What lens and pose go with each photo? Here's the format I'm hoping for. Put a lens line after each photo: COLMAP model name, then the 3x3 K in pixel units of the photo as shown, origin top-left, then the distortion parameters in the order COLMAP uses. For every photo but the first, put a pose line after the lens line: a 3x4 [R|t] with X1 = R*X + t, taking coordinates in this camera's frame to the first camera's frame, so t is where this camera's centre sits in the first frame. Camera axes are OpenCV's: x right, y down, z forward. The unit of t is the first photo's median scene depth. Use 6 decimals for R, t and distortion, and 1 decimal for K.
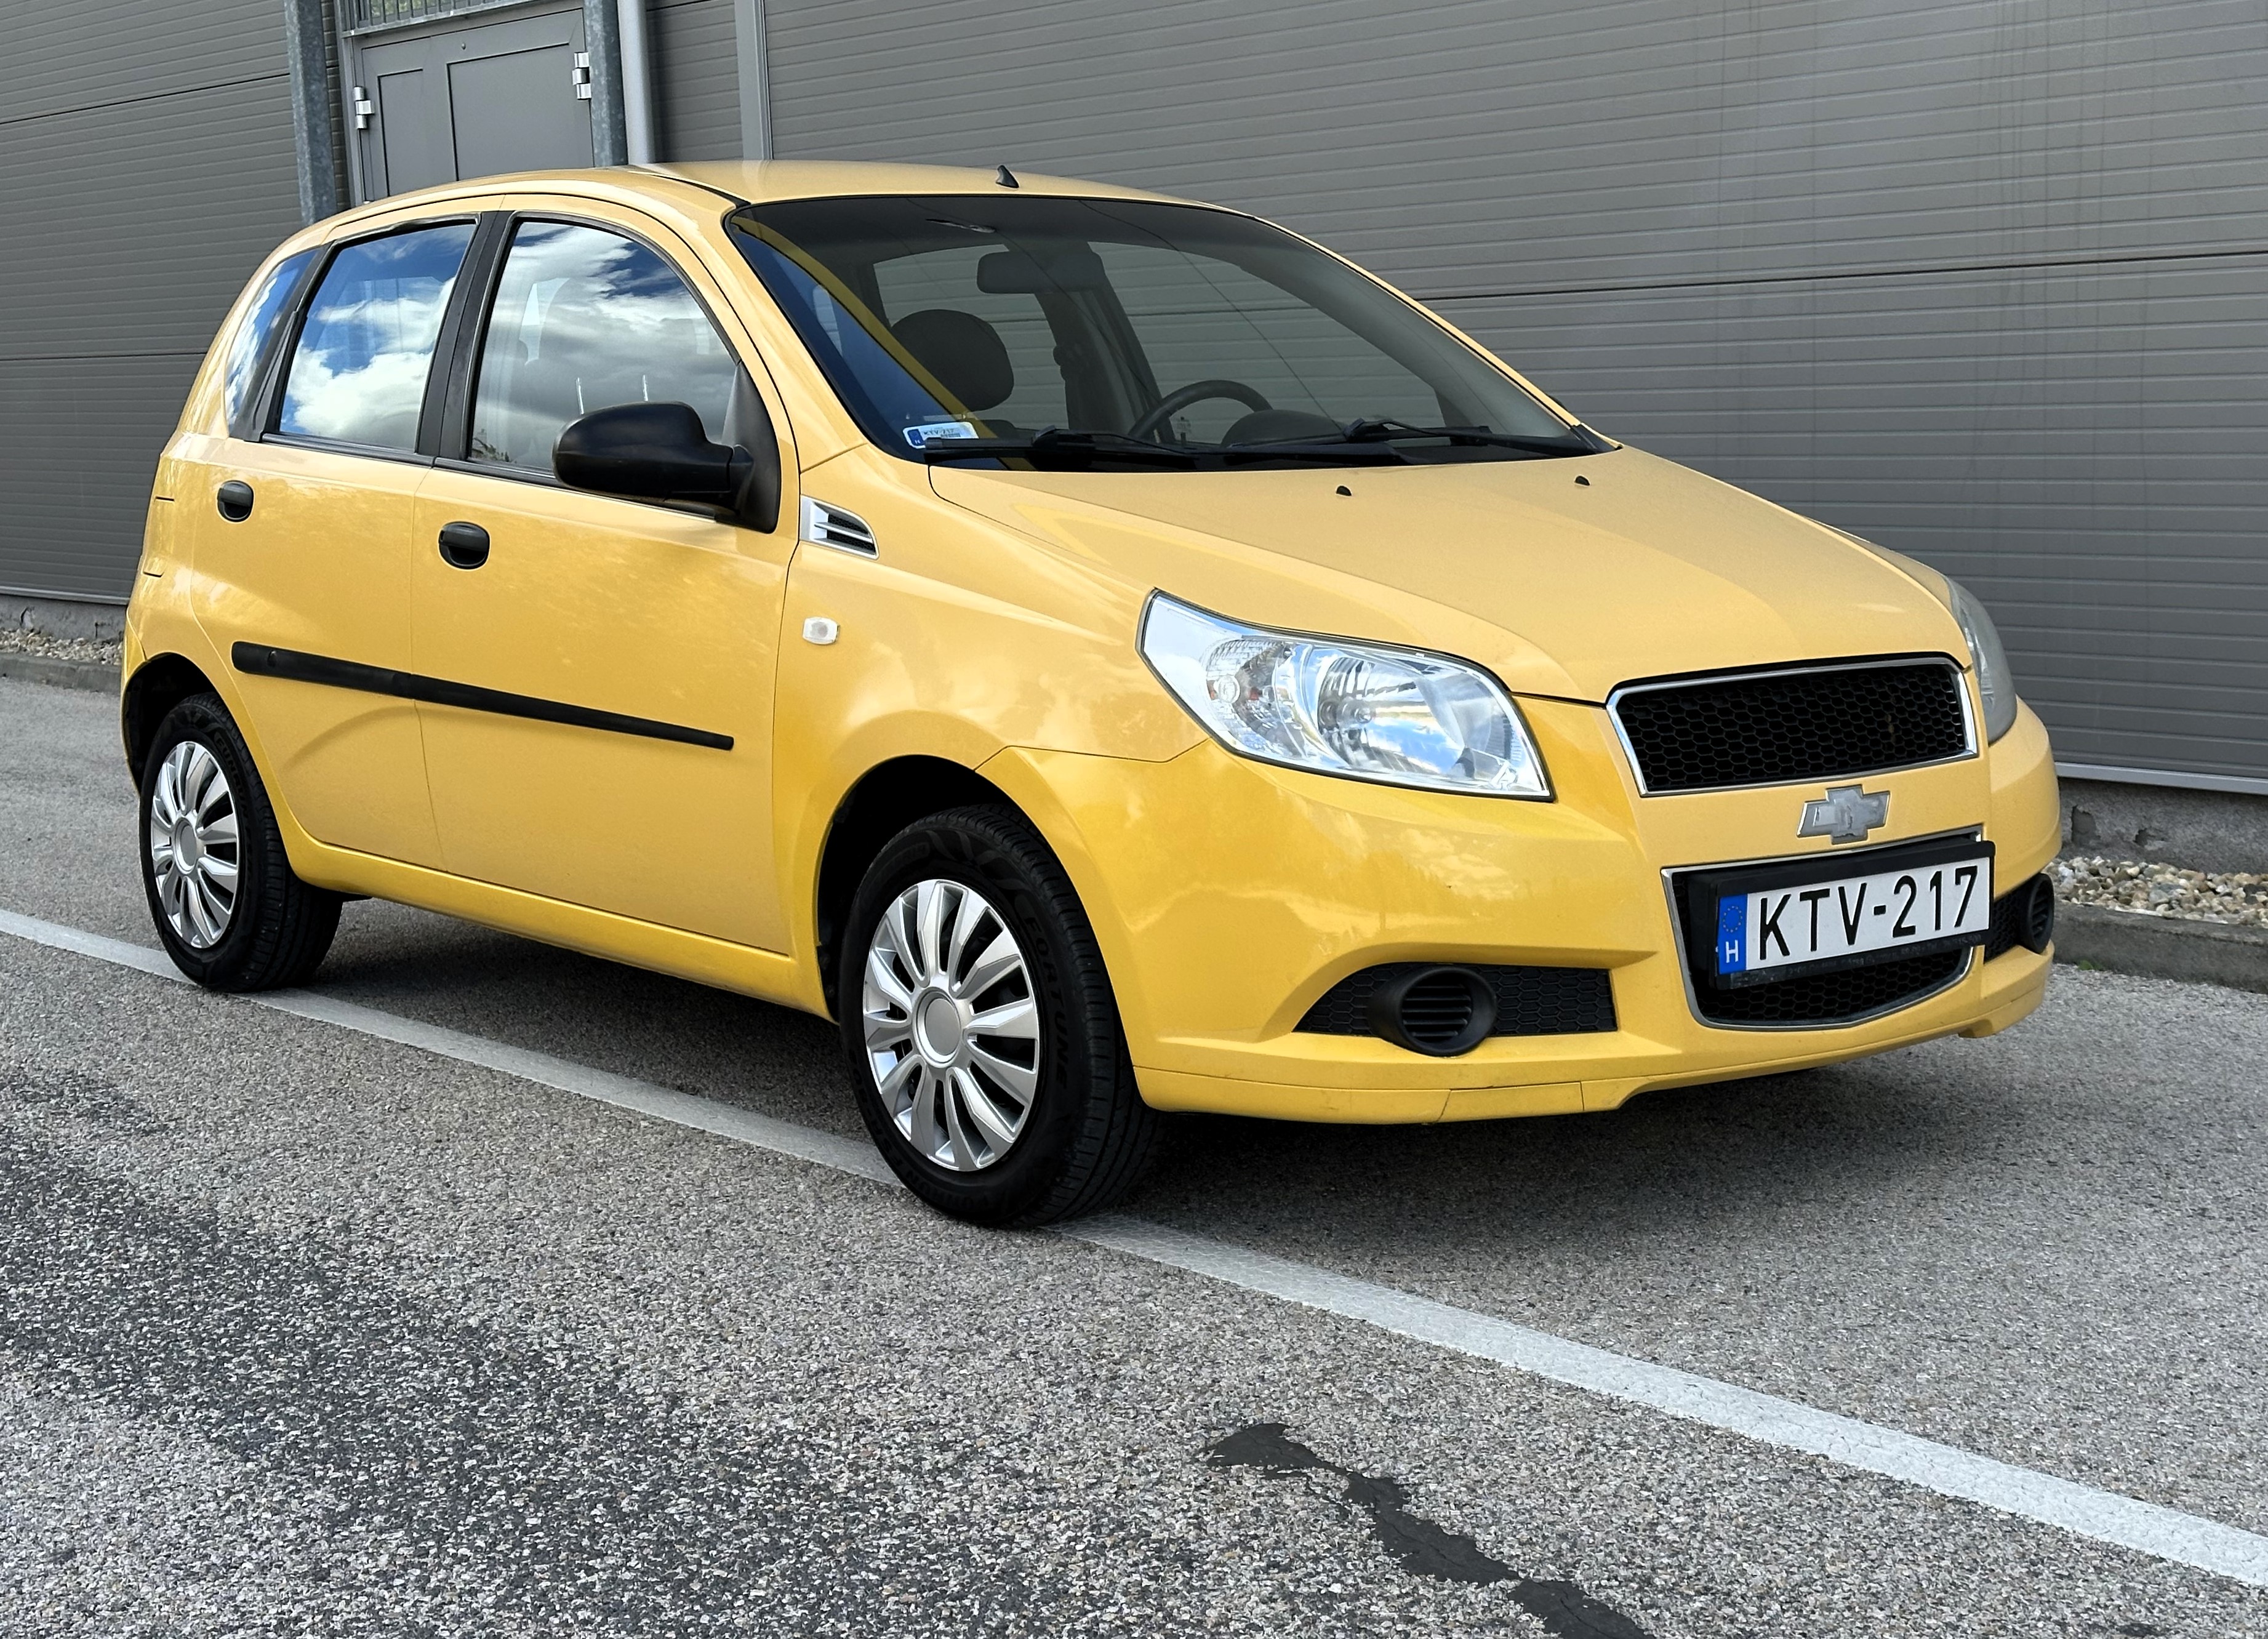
lens RADIAL K [[3325.8, 0, 1134.0], [0, 3325.8, 819.5], [0, 0, 1]] dist [0.141623, -0.038085]
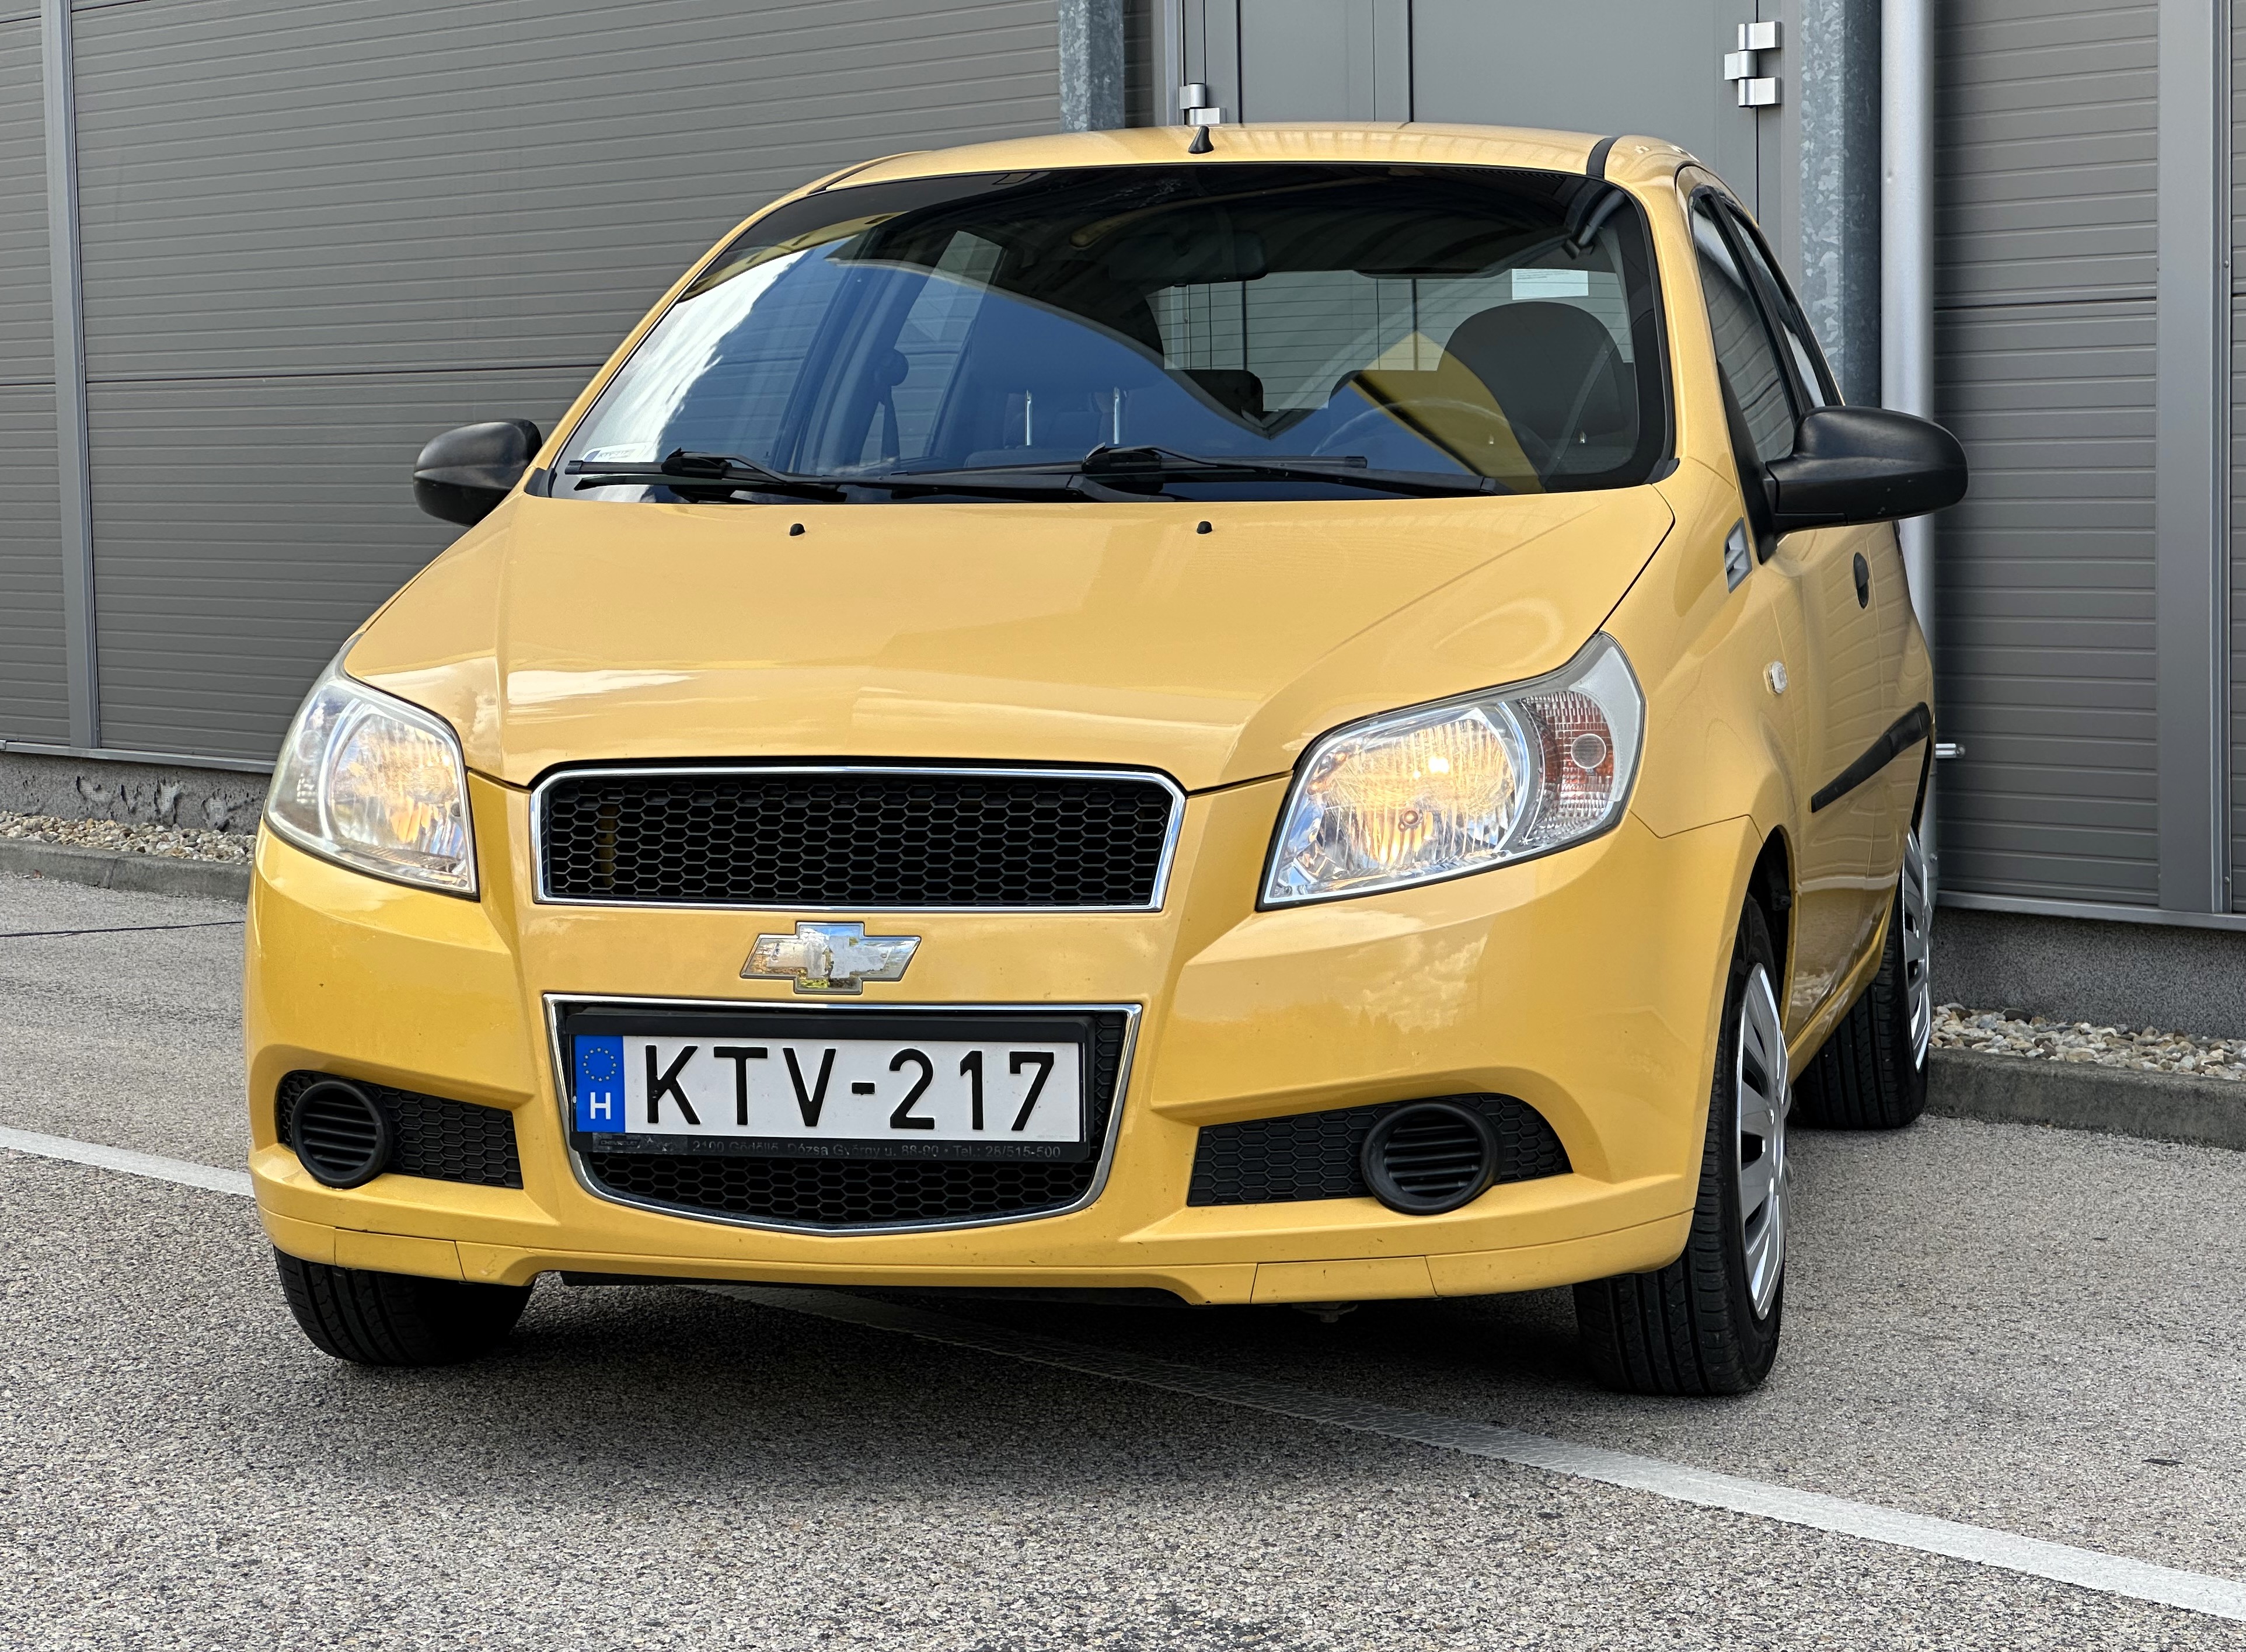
lens RADIAL K [[5250.7, 0, 1171.9], [0, 5250.7, 797.4], [0, 0, 1]] dist [-0.376511, 9.821028]
pose [[0.644839, 0.059513, -0.761998, 1.166804], [-0.100299, 0.994931, -0.007173, -0.037146], [0.757708, 0.081053, 0.647540, 0.274102]]
